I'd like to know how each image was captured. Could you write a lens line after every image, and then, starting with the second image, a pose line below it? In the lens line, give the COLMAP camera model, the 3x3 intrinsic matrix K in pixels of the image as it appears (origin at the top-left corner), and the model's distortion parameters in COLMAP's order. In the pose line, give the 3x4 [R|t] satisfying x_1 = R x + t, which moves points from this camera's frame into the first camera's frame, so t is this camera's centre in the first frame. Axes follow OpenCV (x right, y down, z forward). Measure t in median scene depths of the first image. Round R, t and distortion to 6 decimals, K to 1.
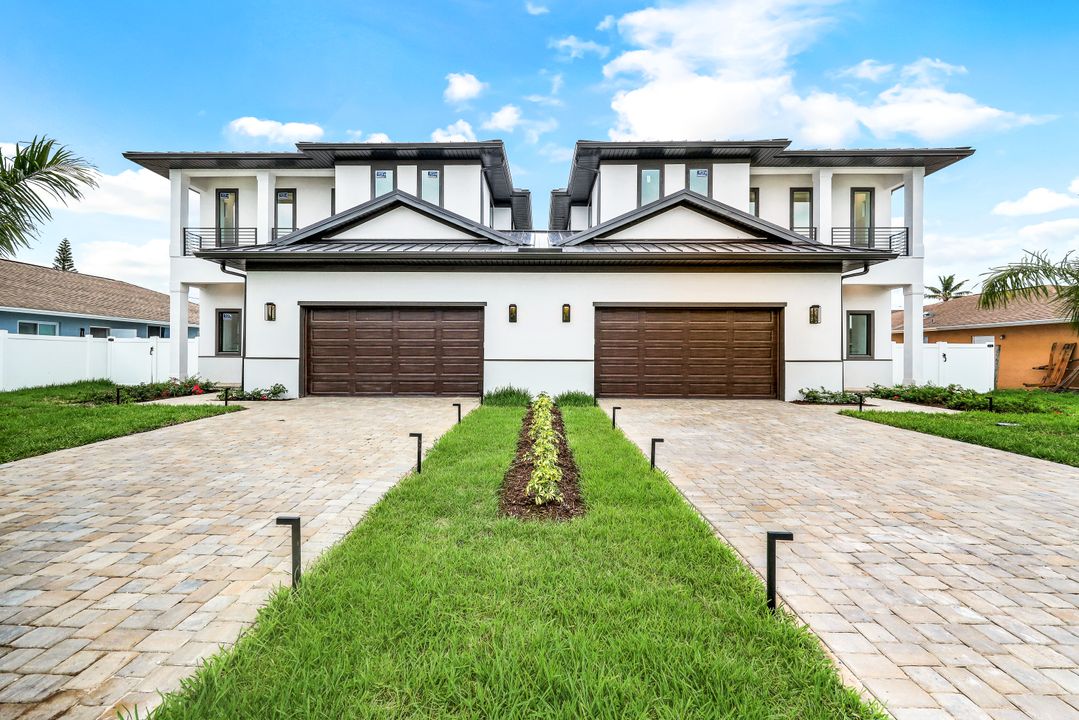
lens RADIAL K [[436.5, 0, 534.2], [0, 436.5, 353.4], [0, 0, 1]] dist [0.000728, 0.000115]
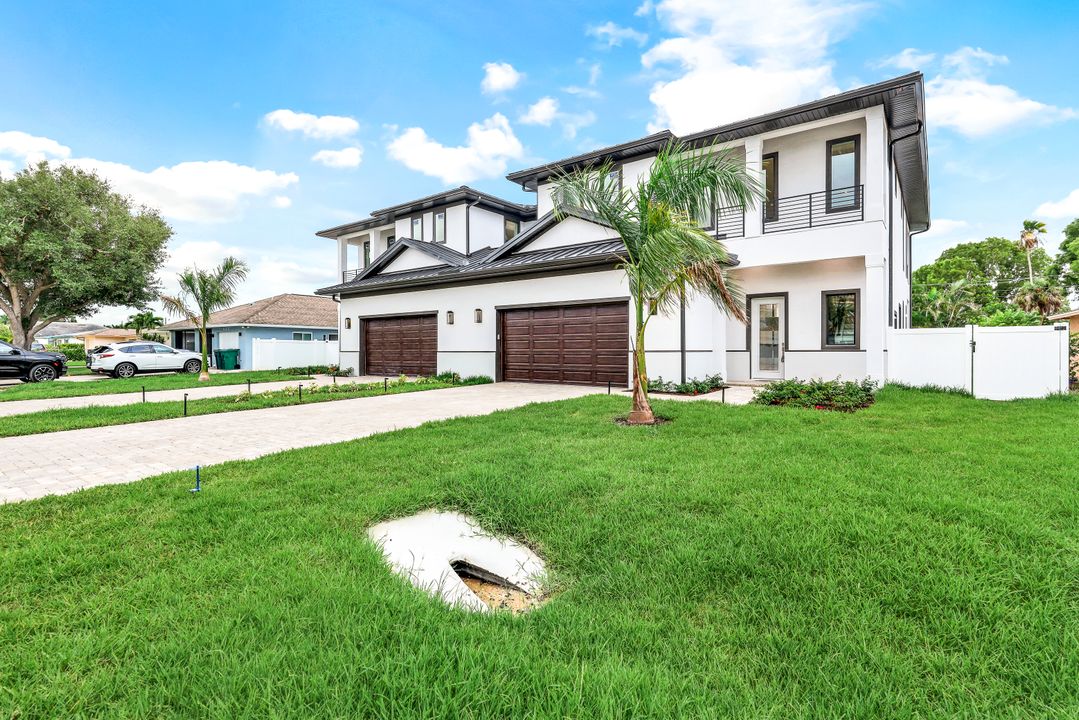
lens RADIAL K [[441.1, 0, 539.5], [0, 441.1, 360.0], [0, 0, 1]] dist [0.002041, 0.000092]
pose [[0.844335, 0.006464, -0.535777, 0.850044], [0.009727, 0.999578, 0.027389, 0.005304], [0.535728, -0.028337, 0.843915, -0.015860]]
